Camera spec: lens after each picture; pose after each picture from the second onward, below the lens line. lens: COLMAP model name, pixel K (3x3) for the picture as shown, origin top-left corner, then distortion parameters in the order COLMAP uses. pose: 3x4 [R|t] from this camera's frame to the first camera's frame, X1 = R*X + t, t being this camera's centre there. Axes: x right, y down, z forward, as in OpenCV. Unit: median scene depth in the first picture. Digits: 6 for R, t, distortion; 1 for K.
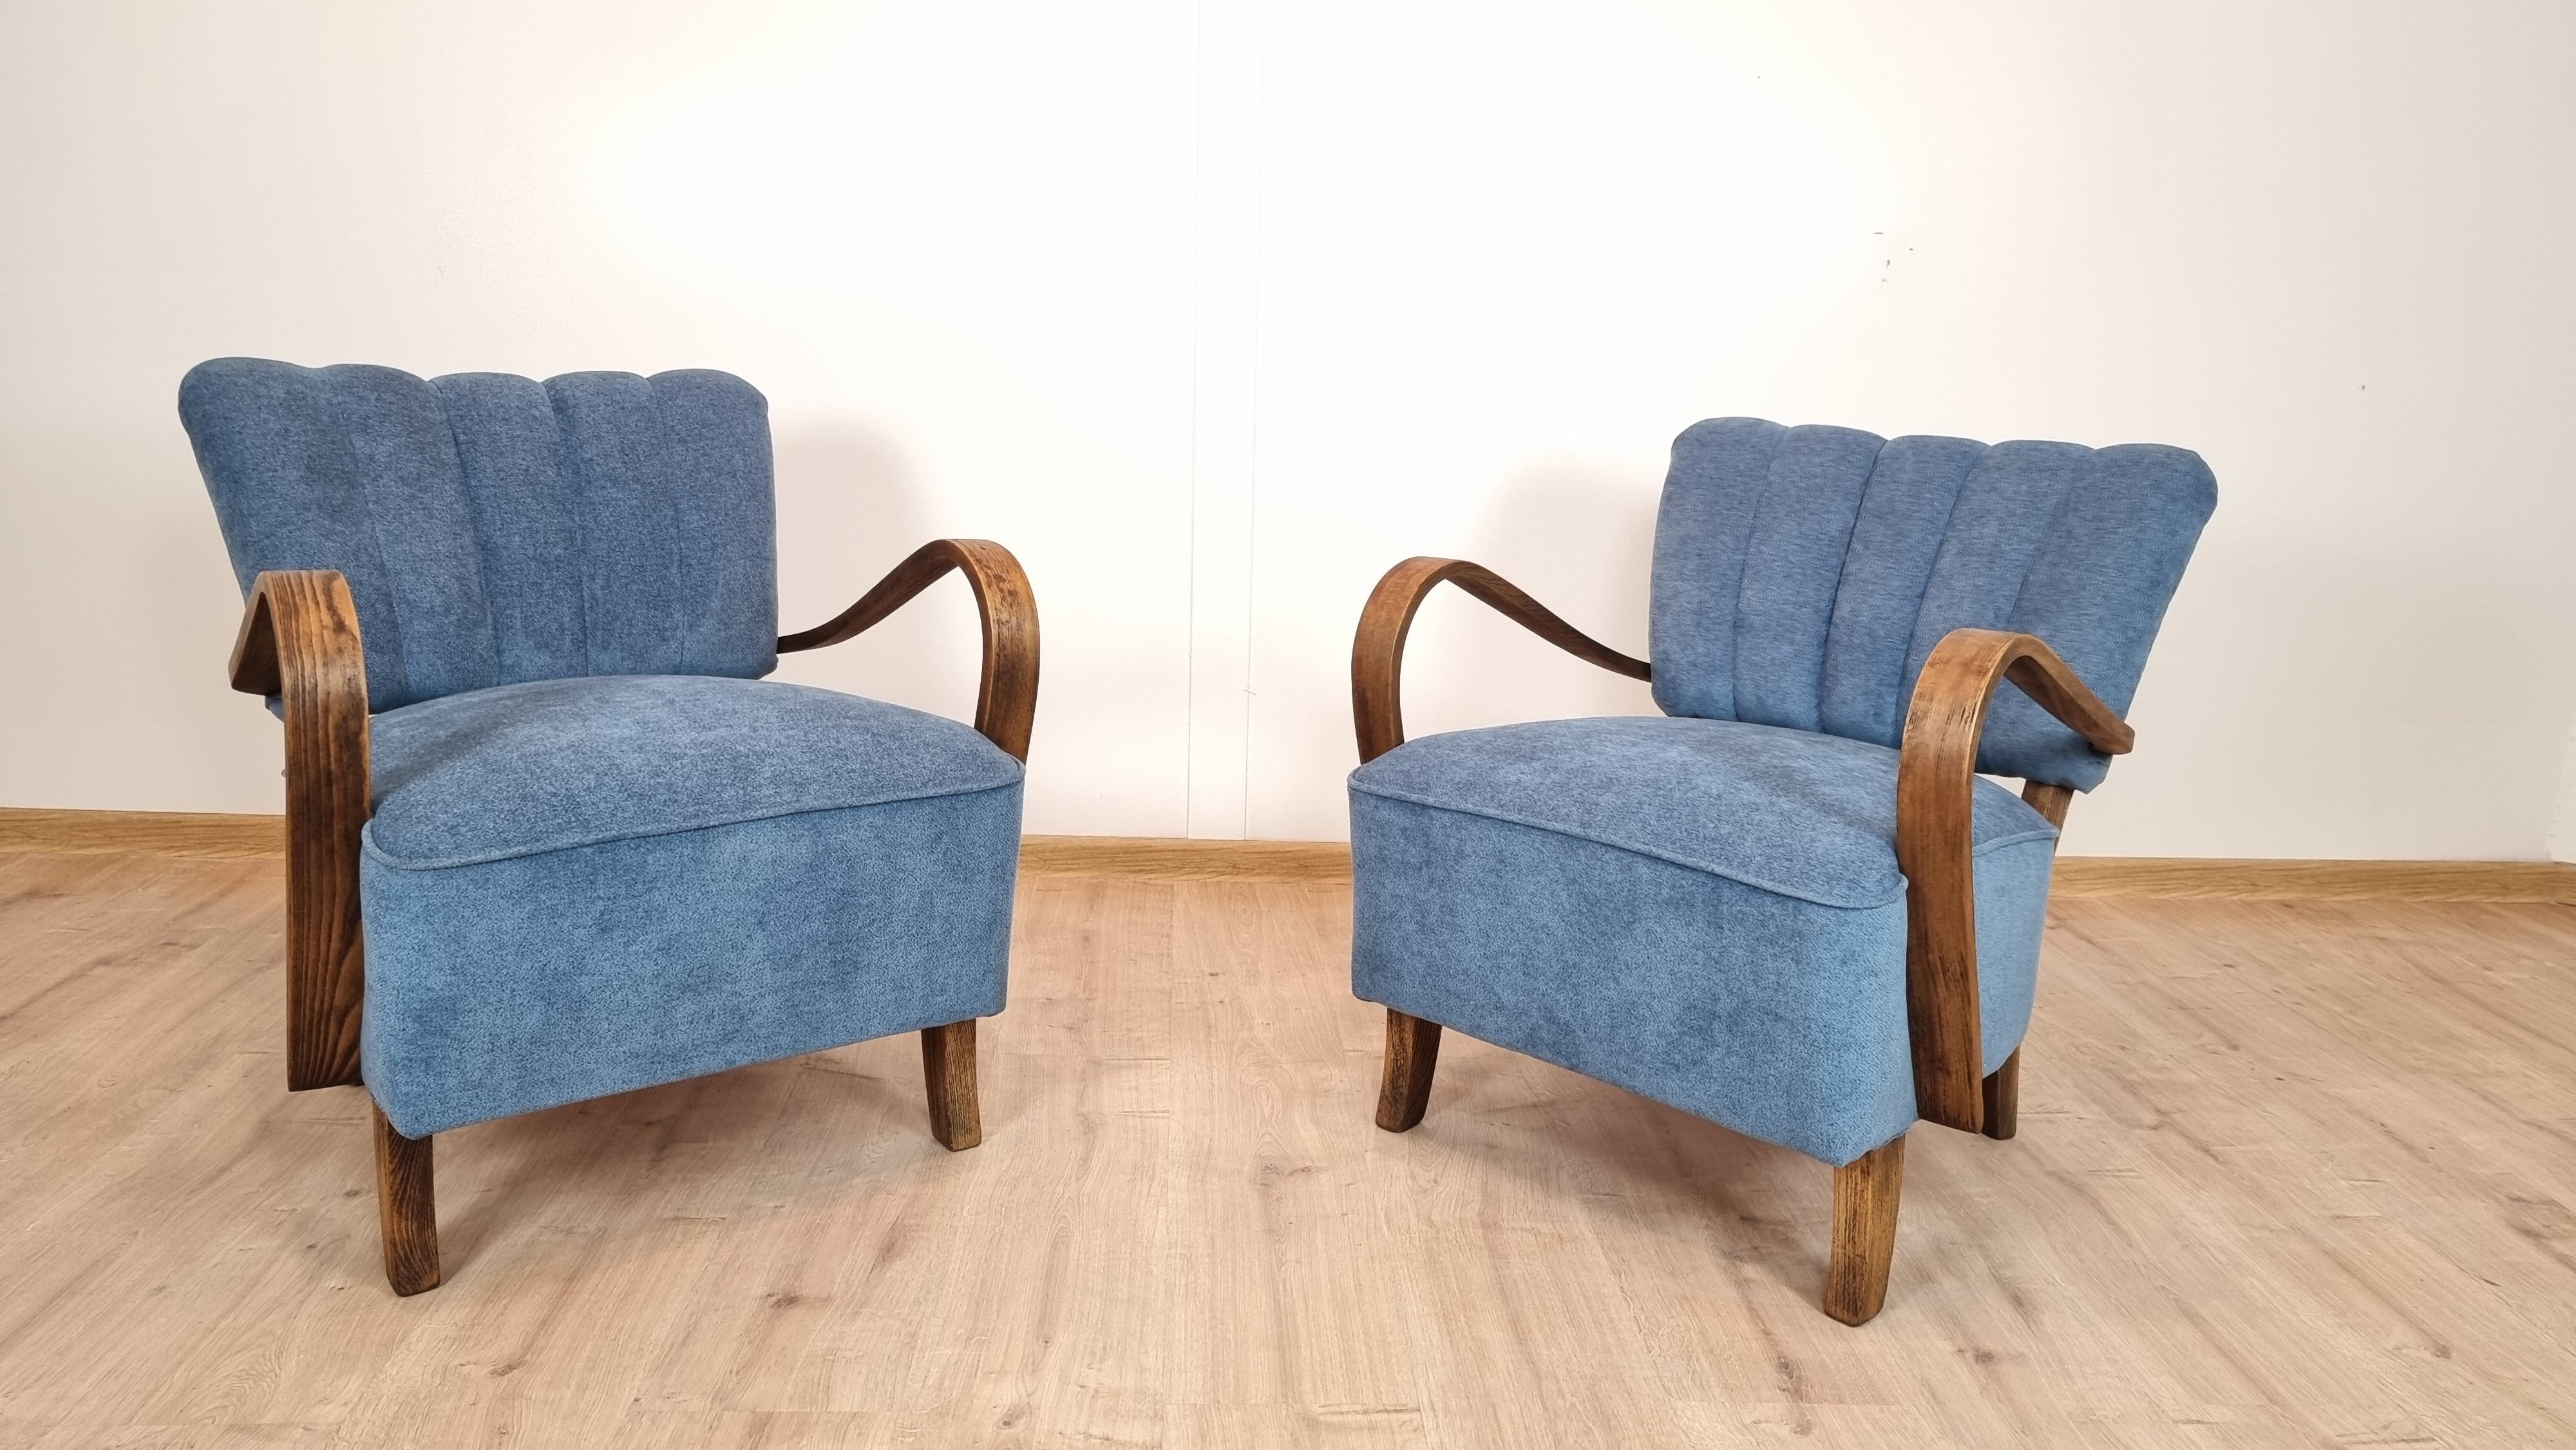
lens RADIAL K [[1677.5, 0, 1331.9], [0, 1677.5, 766.6], [0, 0, 1]] dist [0.054677, -0.044213]
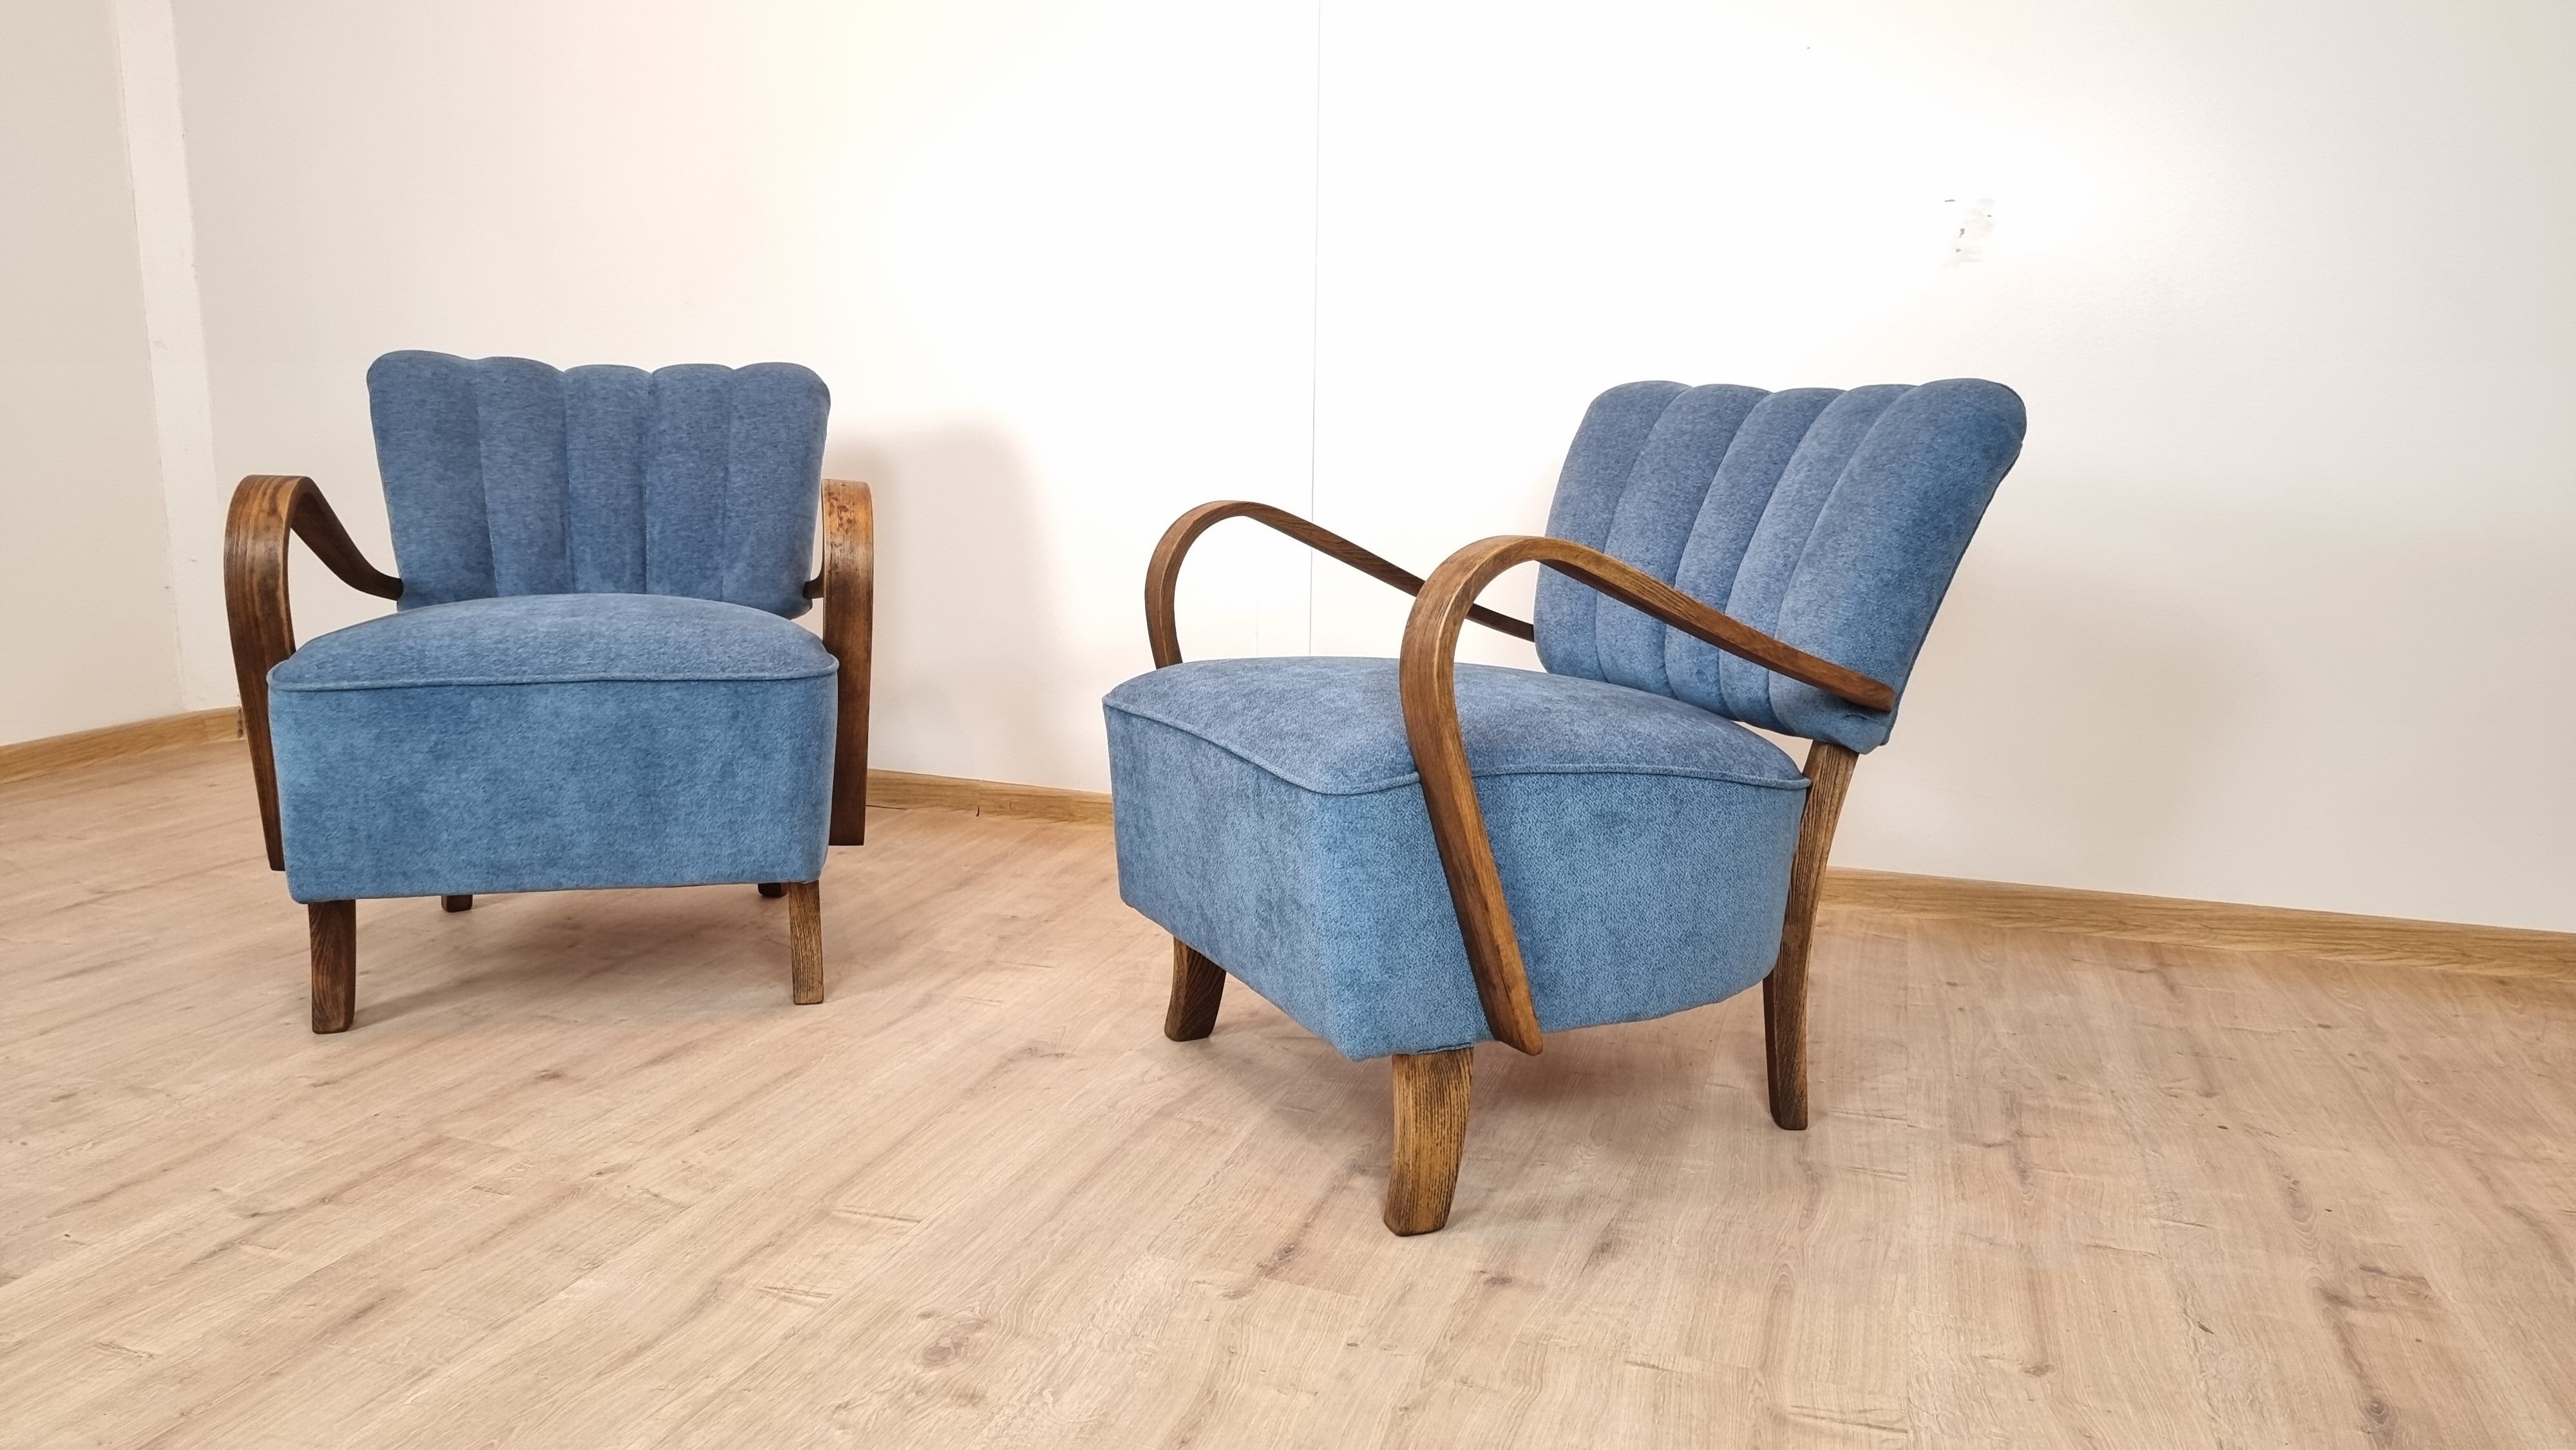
lens RADIAL K [[1677.5, 0, 1331.9], [0, 1677.5, 766.6], [0, 0, 1]] dist [0.054677, -0.044213]
pose [[0.932442, 0.055300, -0.357063, 0.528940], [-0.073665, 0.996558, -0.038030, 0.083252], [0.353730, 0.061764, 0.933306, 0.038501]]
